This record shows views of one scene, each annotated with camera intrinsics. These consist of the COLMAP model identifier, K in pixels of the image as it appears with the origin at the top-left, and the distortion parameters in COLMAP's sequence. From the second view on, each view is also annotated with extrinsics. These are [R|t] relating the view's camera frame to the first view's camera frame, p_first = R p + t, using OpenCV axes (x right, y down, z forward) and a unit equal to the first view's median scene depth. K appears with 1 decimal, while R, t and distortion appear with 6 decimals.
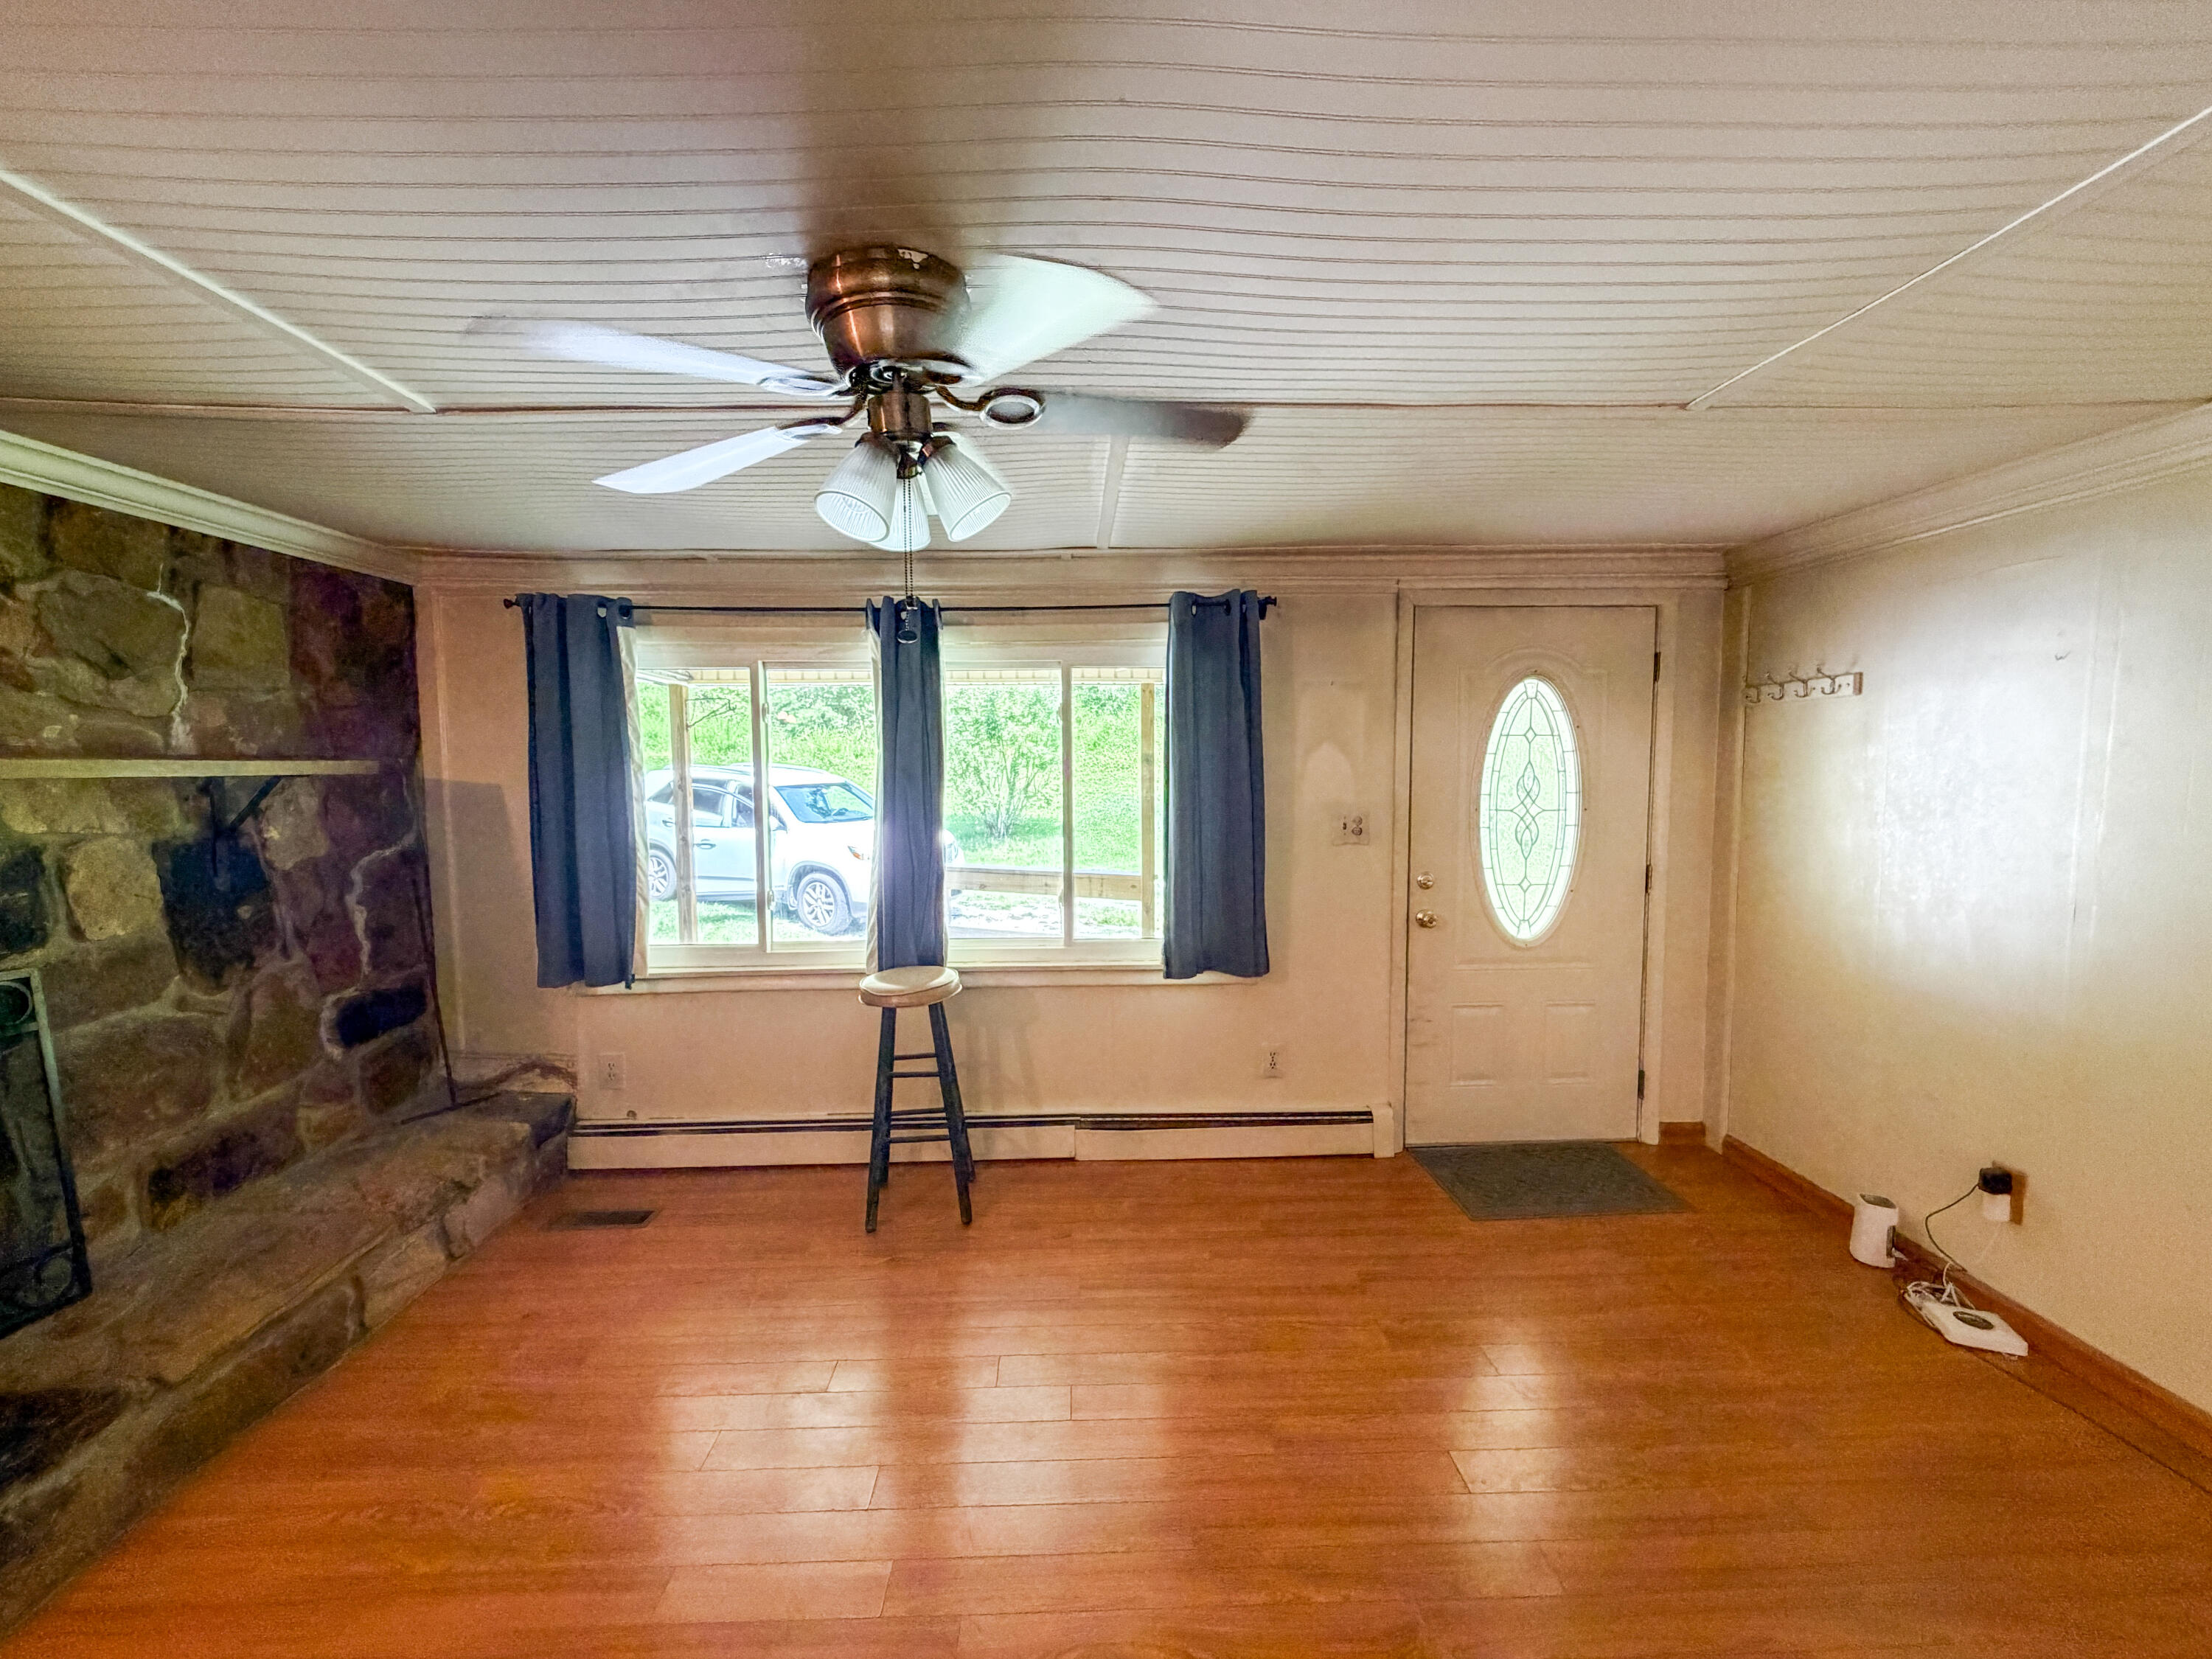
lens RADIAL K [[893.7, 0, 1102.3], [0, 893.7, 833.2], [0, 0, 1]] dist [0.003145, 0.000327]
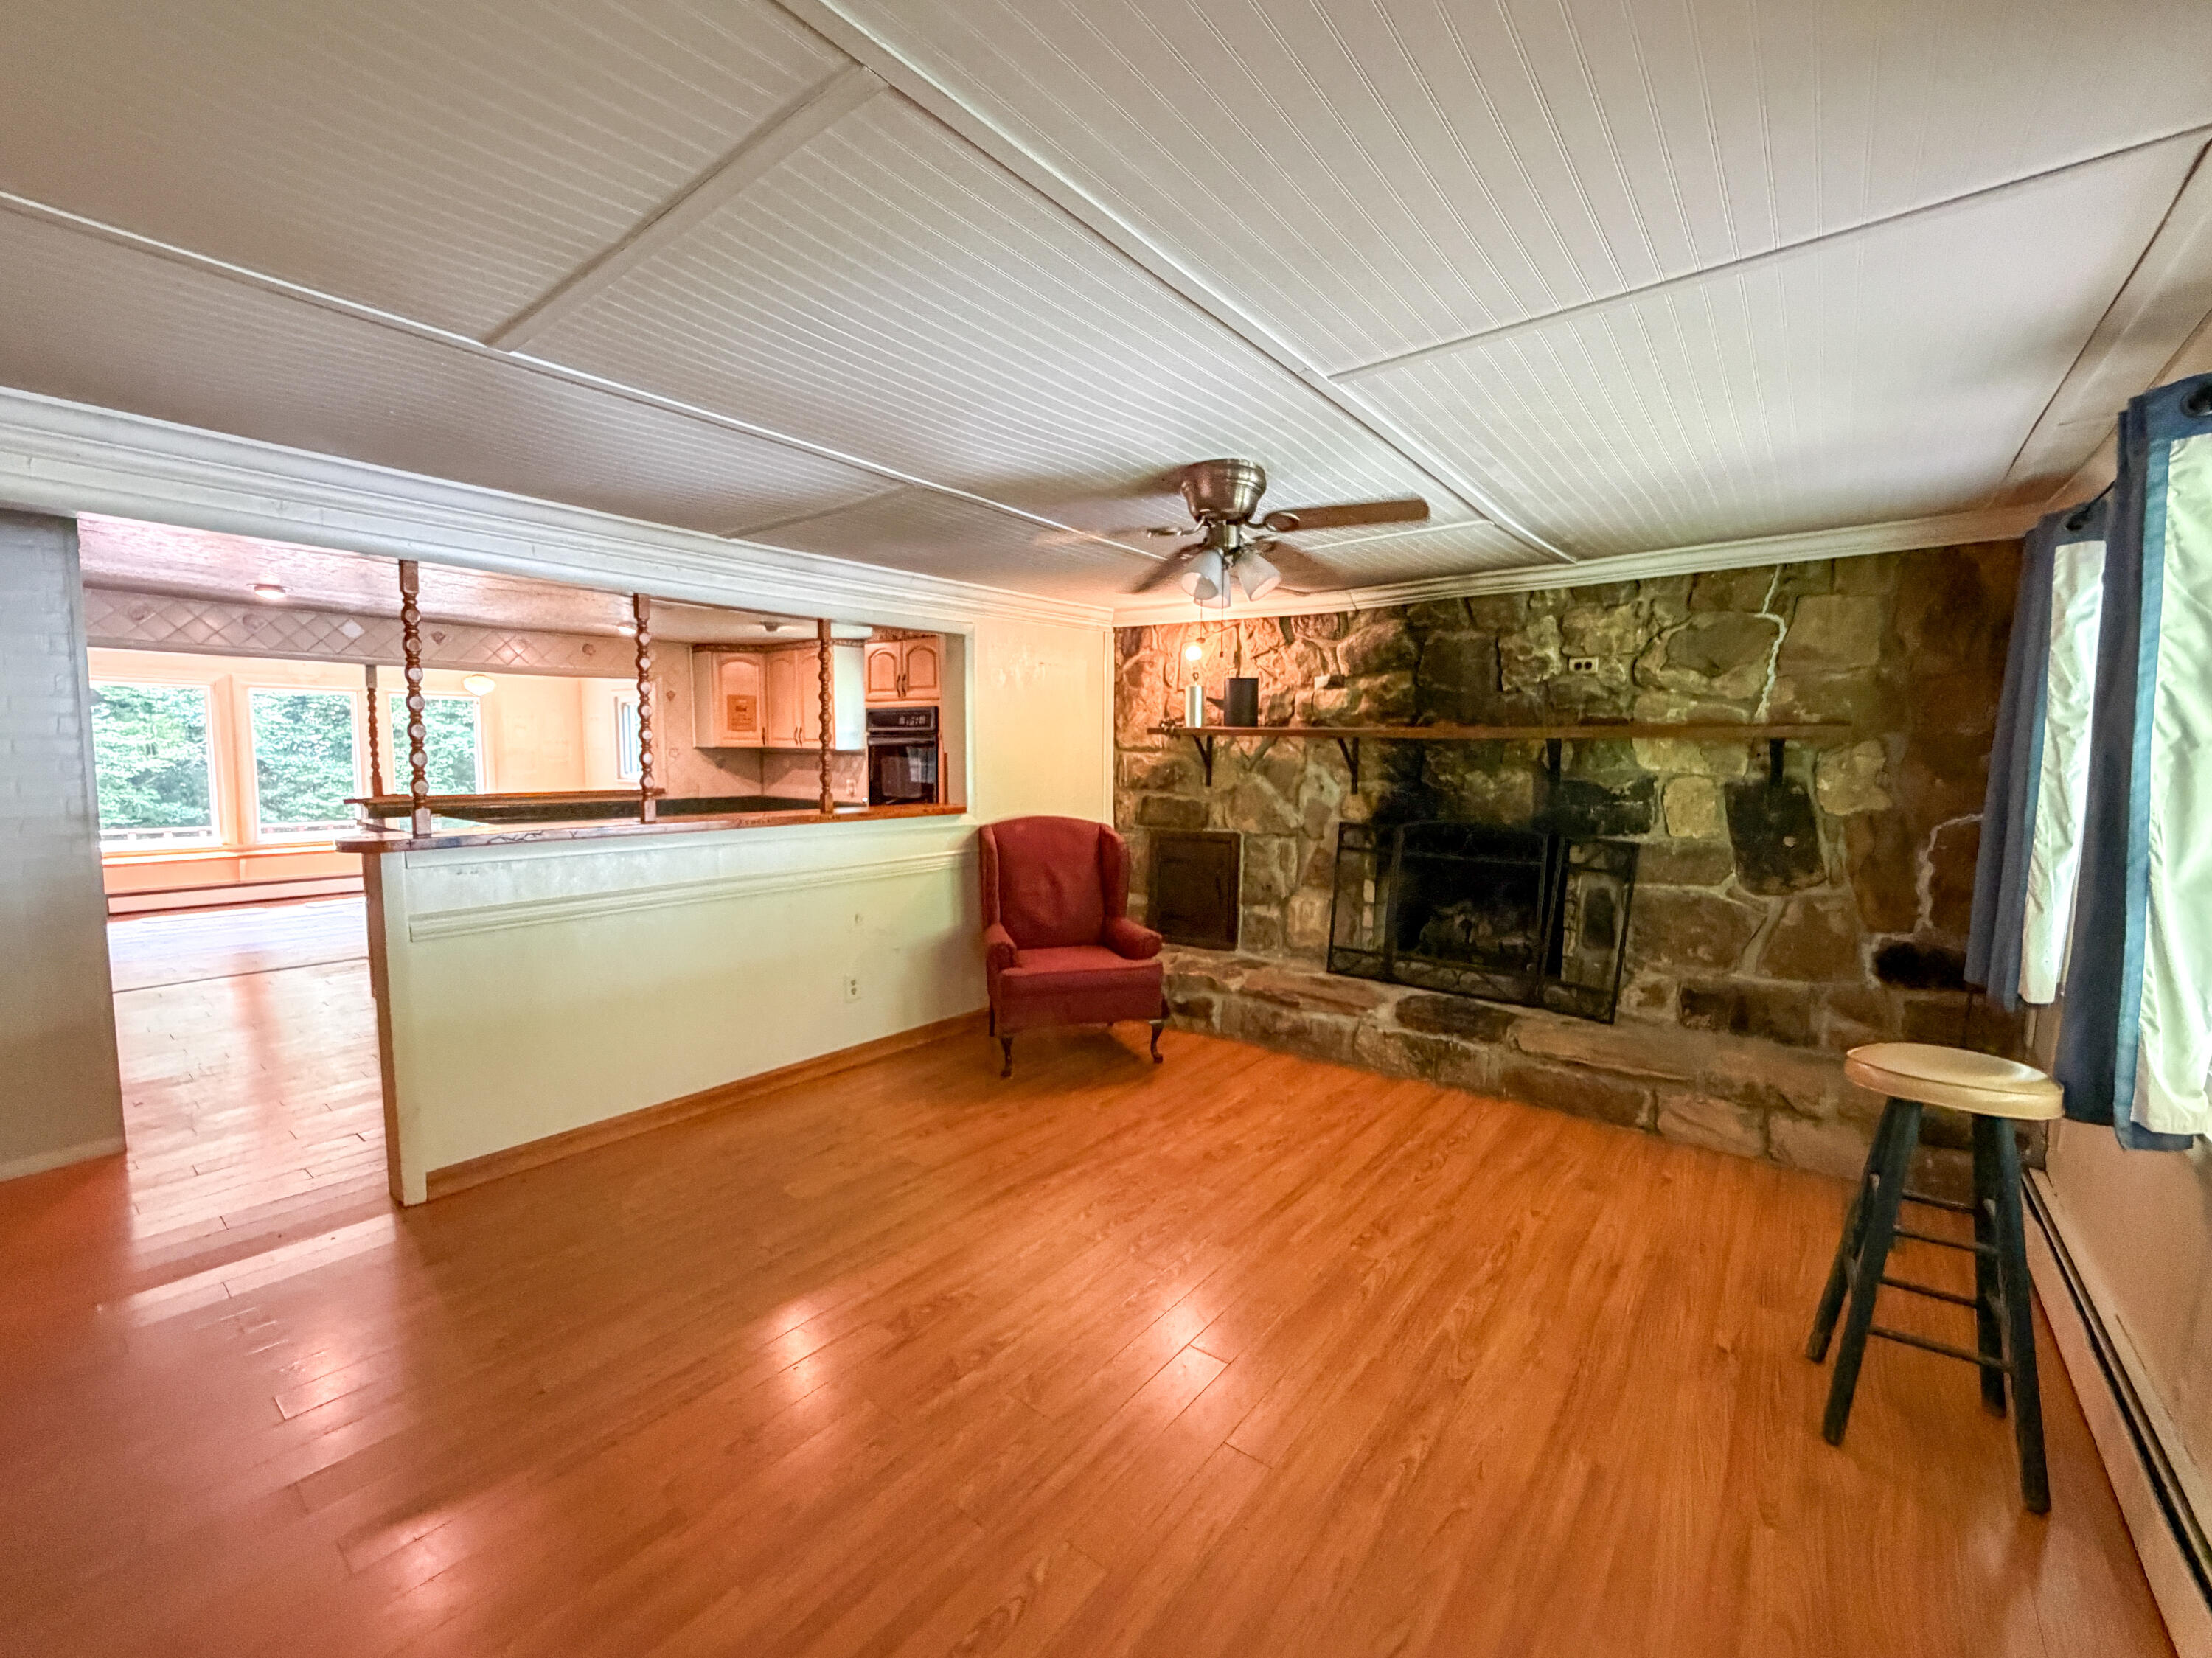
lens RADIAL K [[893.6, 0, 1111.3], [0, 893.6, 820.2], [0, 0, 1]] dist [0.003145, 0.000327]
pose [[-0.655250, 0.059249, -0.753085, 0.758295], [-0.062301, 0.989285, 0.132040, -0.060891], [0.752839, 0.133437, -0.644538, 1.177692]]
